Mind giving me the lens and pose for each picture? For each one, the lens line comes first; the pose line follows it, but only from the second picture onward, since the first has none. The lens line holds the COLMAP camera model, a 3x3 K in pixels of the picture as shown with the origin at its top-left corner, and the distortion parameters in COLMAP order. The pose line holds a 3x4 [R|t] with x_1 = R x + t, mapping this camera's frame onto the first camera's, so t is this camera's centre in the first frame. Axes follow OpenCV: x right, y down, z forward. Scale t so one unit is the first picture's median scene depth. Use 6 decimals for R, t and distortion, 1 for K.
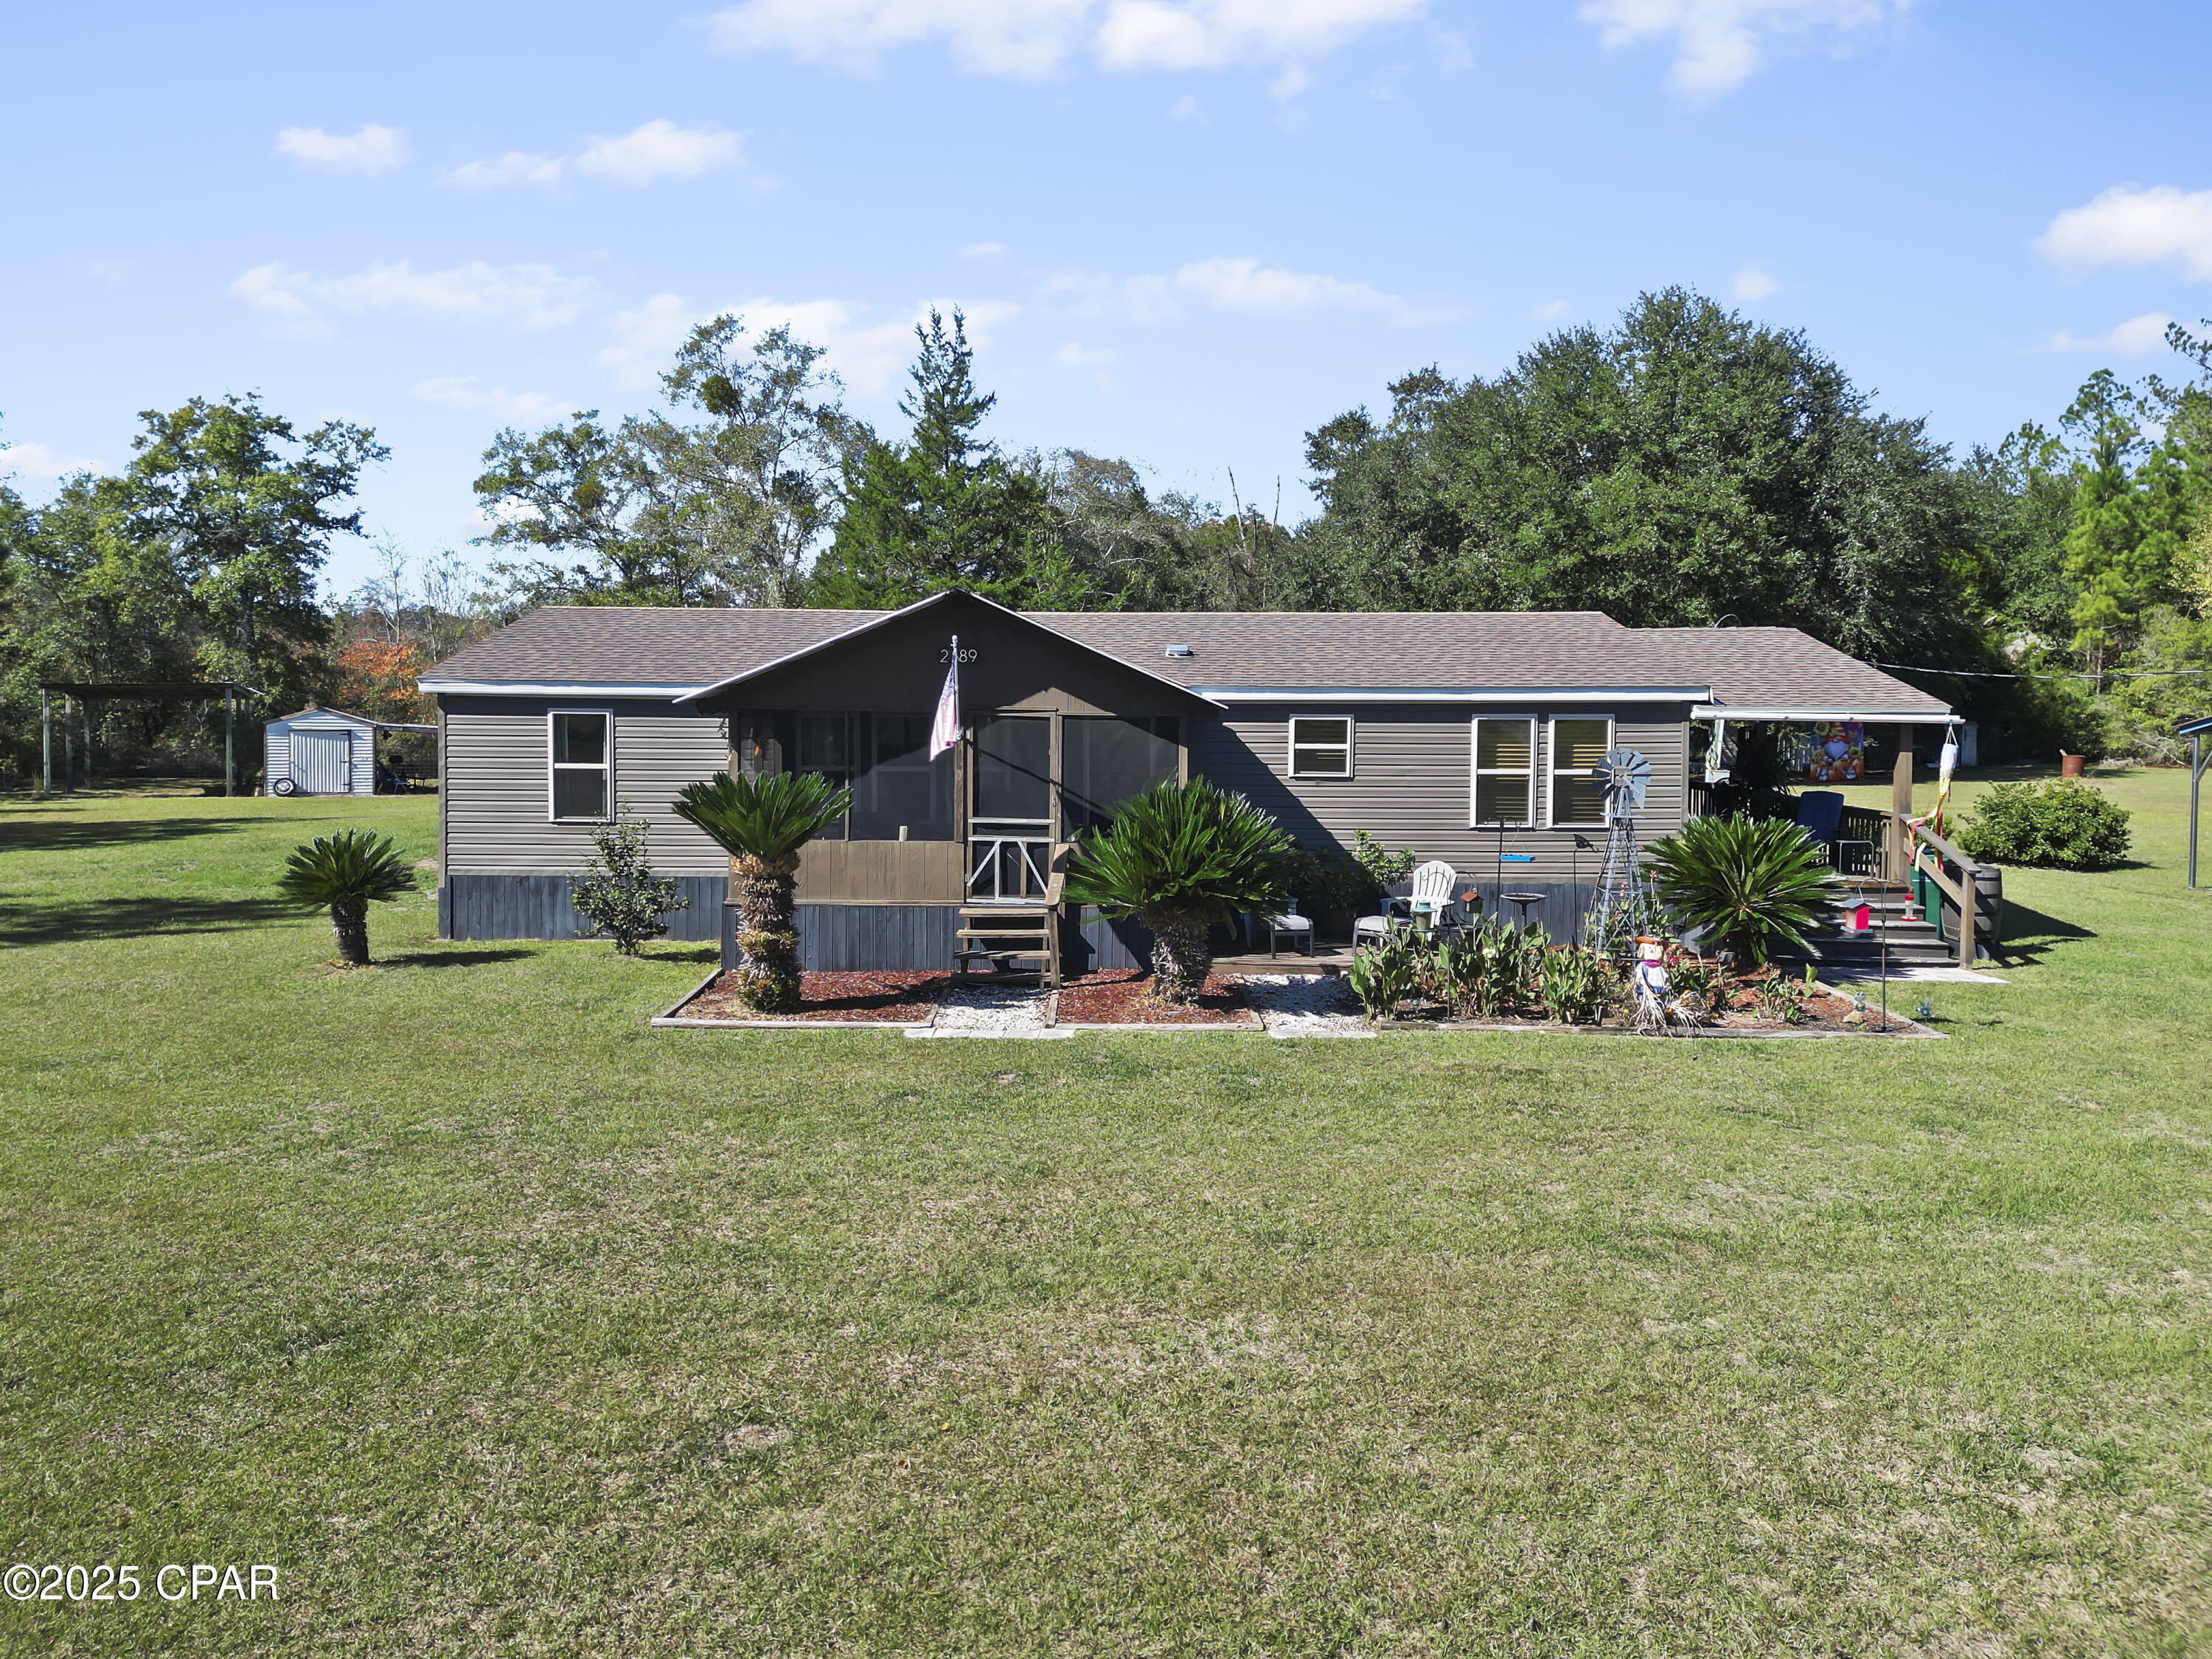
lens RADIAL K [[1564.5, 0, 1096.7], [0, 1564.5, 780.9], [0, 0, 1]] dist [0.071403, -0.058203]
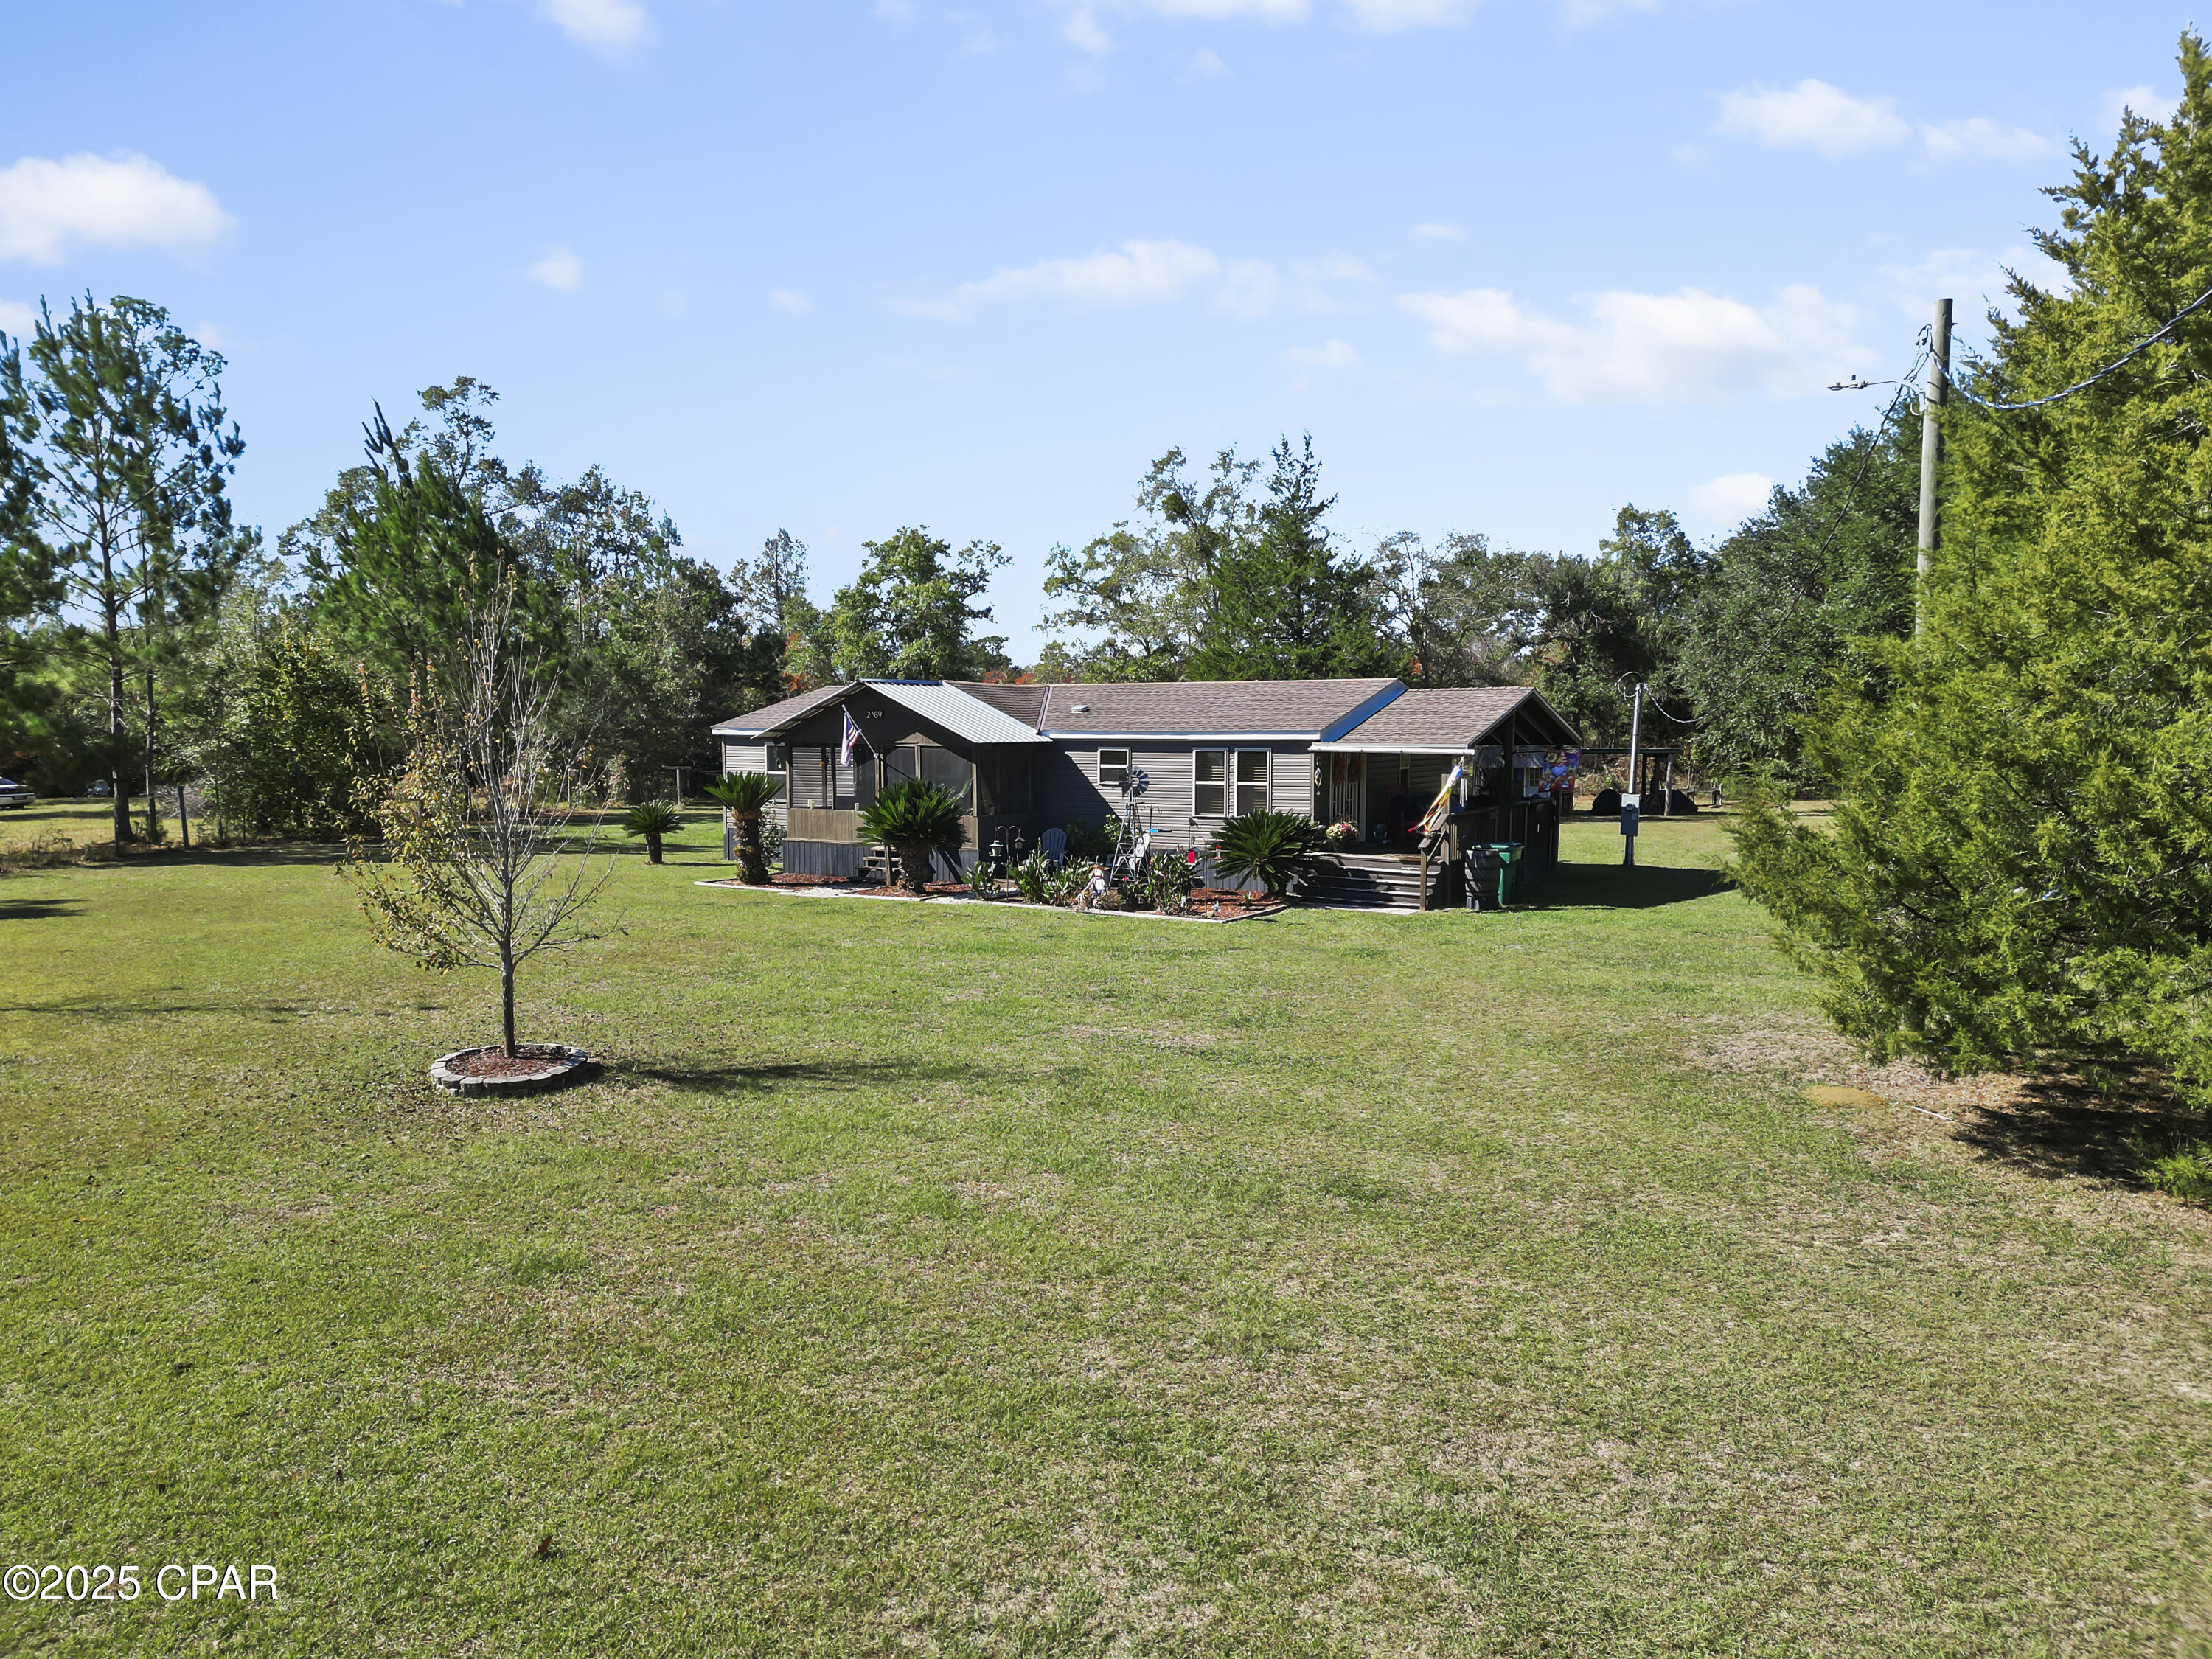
lens RADIAL K [[1575.0, 0, 1103.6], [0, 1575.0, 878.9], [0, 0, 1]] dist [0.098020, -0.082926]
pose [[0.870528, 0.043962, -0.490151, 0.374913], [-0.027233, 0.998779, 0.041214, 0.011463], [0.491365, -0.022530, 0.870662, -0.190396]]
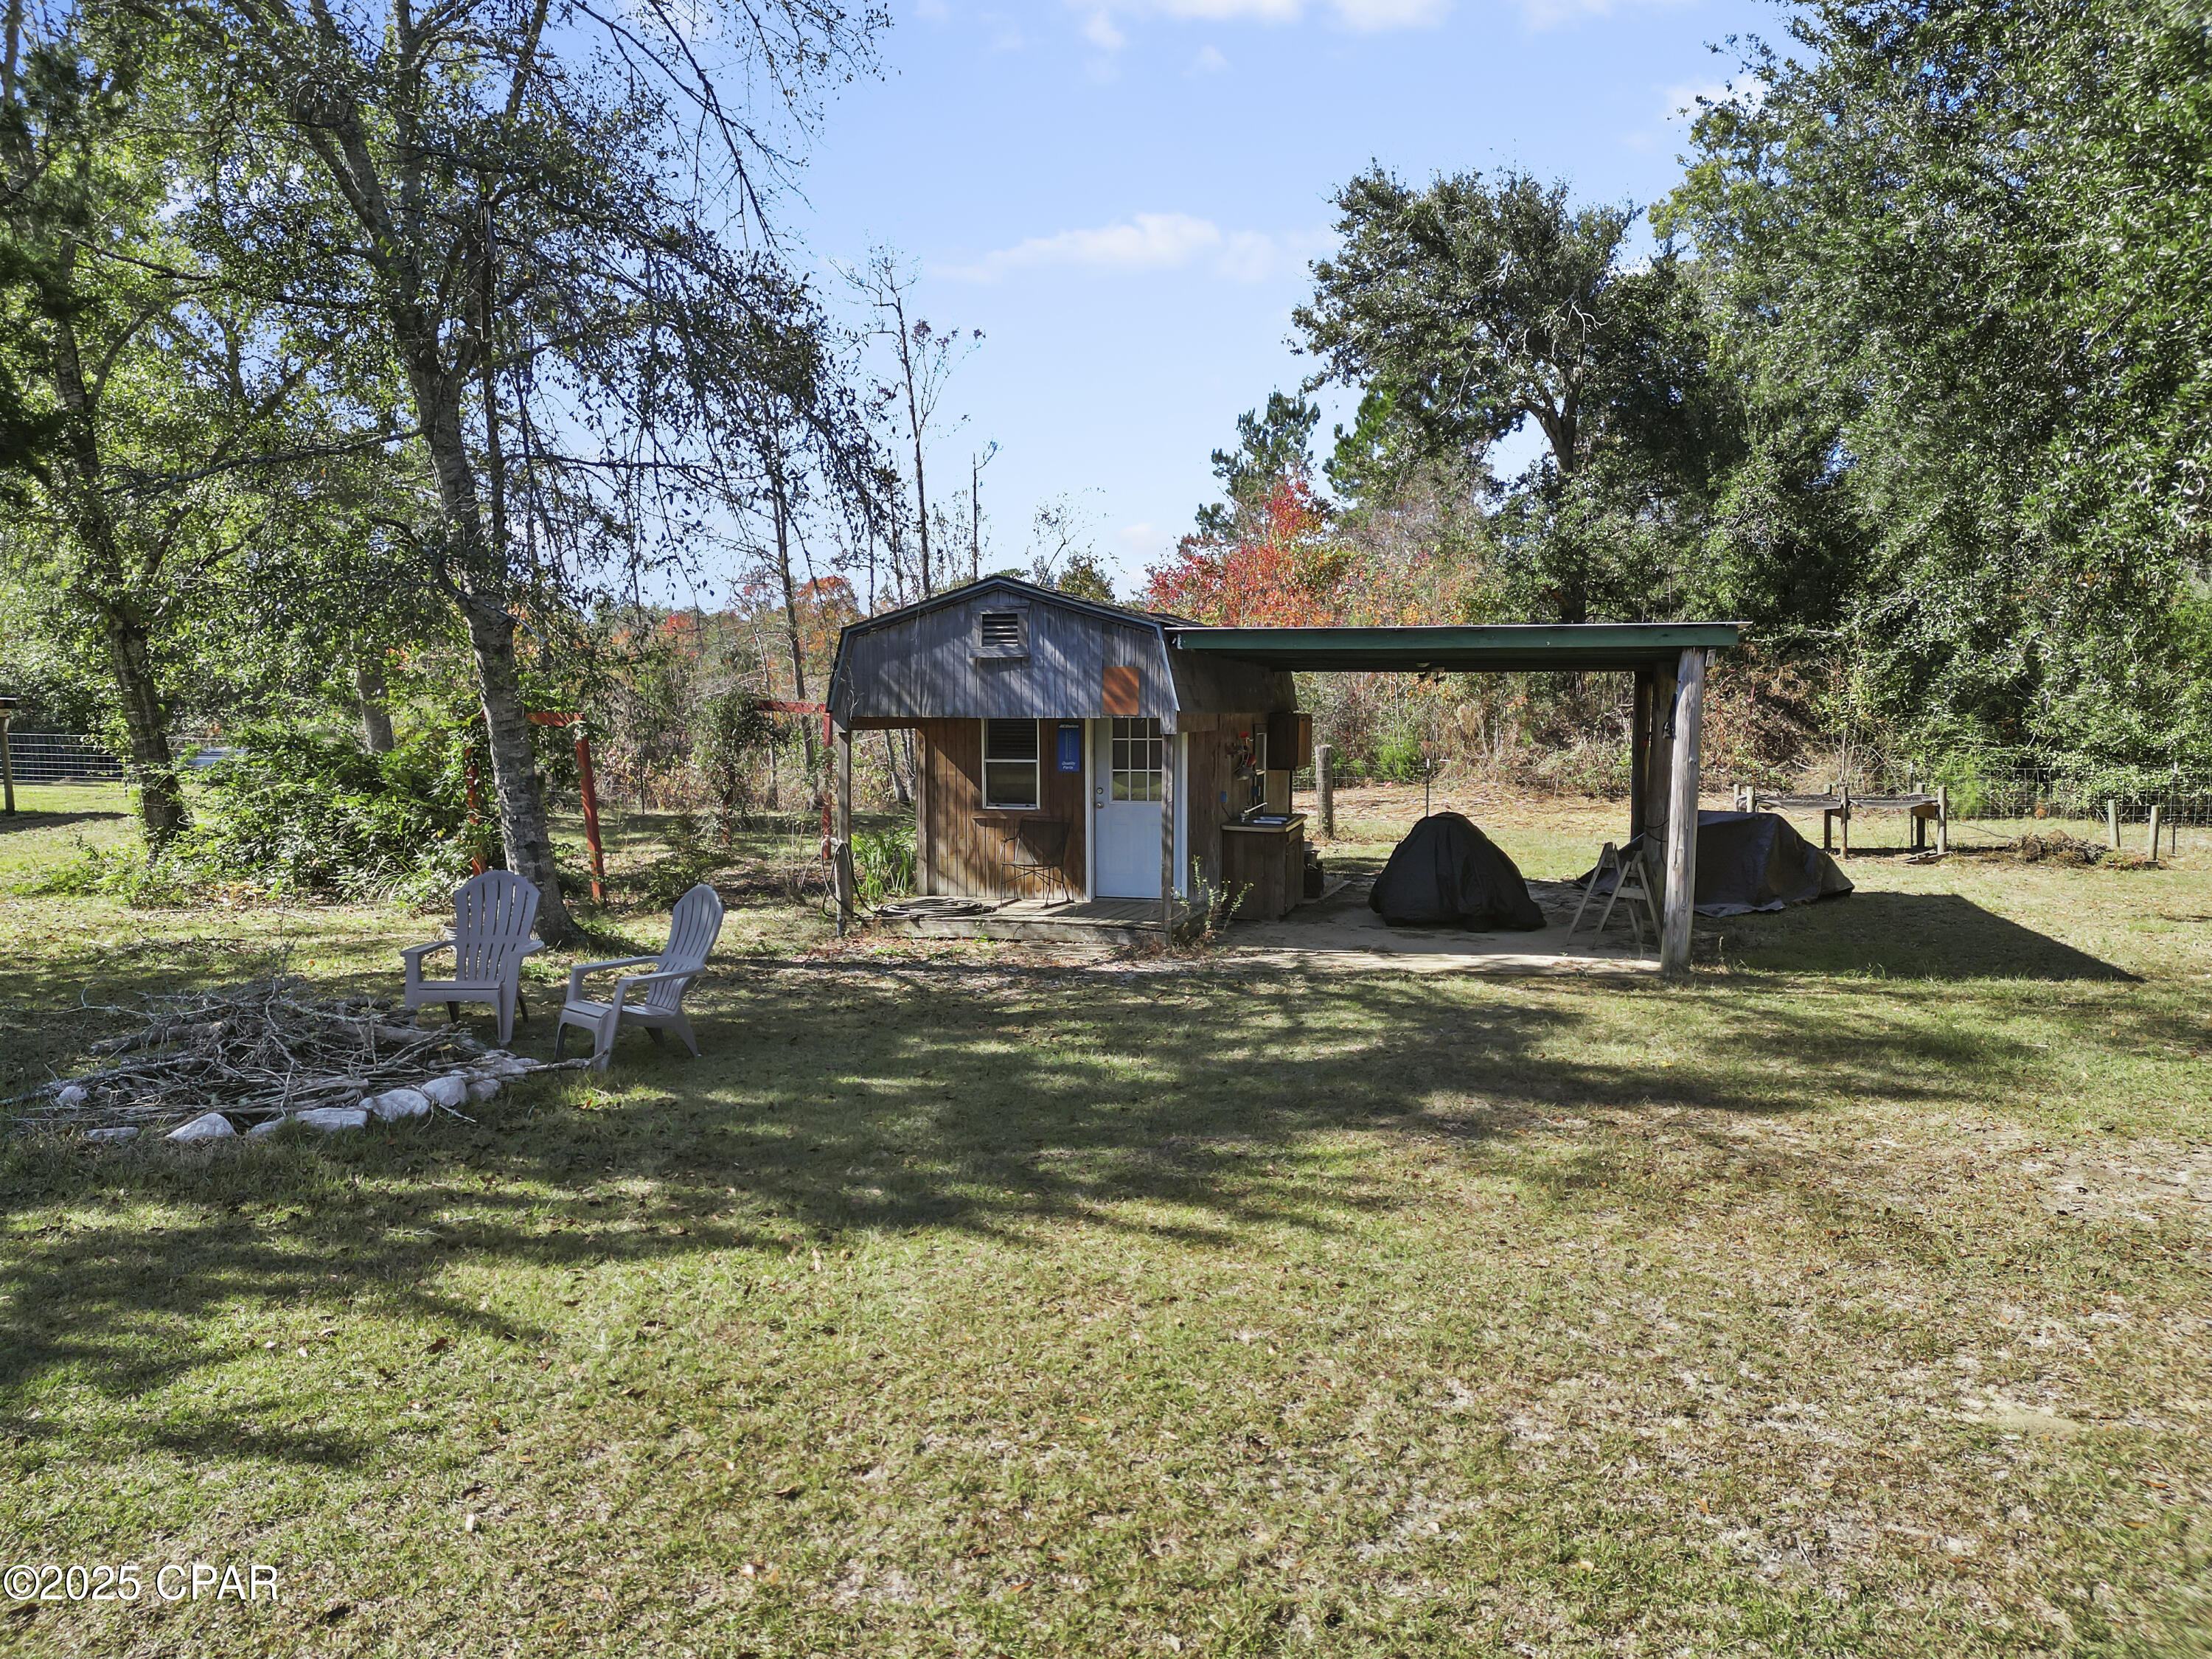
lens RADIAL K [[1537.4, 0, 1102.0], [0, 1537.4, 839.9], [0, 0, 1]] dist [0.081781, -0.077453]
pose [[0.823618, 0.053525, -0.564613, 0.191790], [-0.030409, 0.998272, 0.050277, -0.032365], [0.566329, -0.024240, 0.823823, 0.921496]]
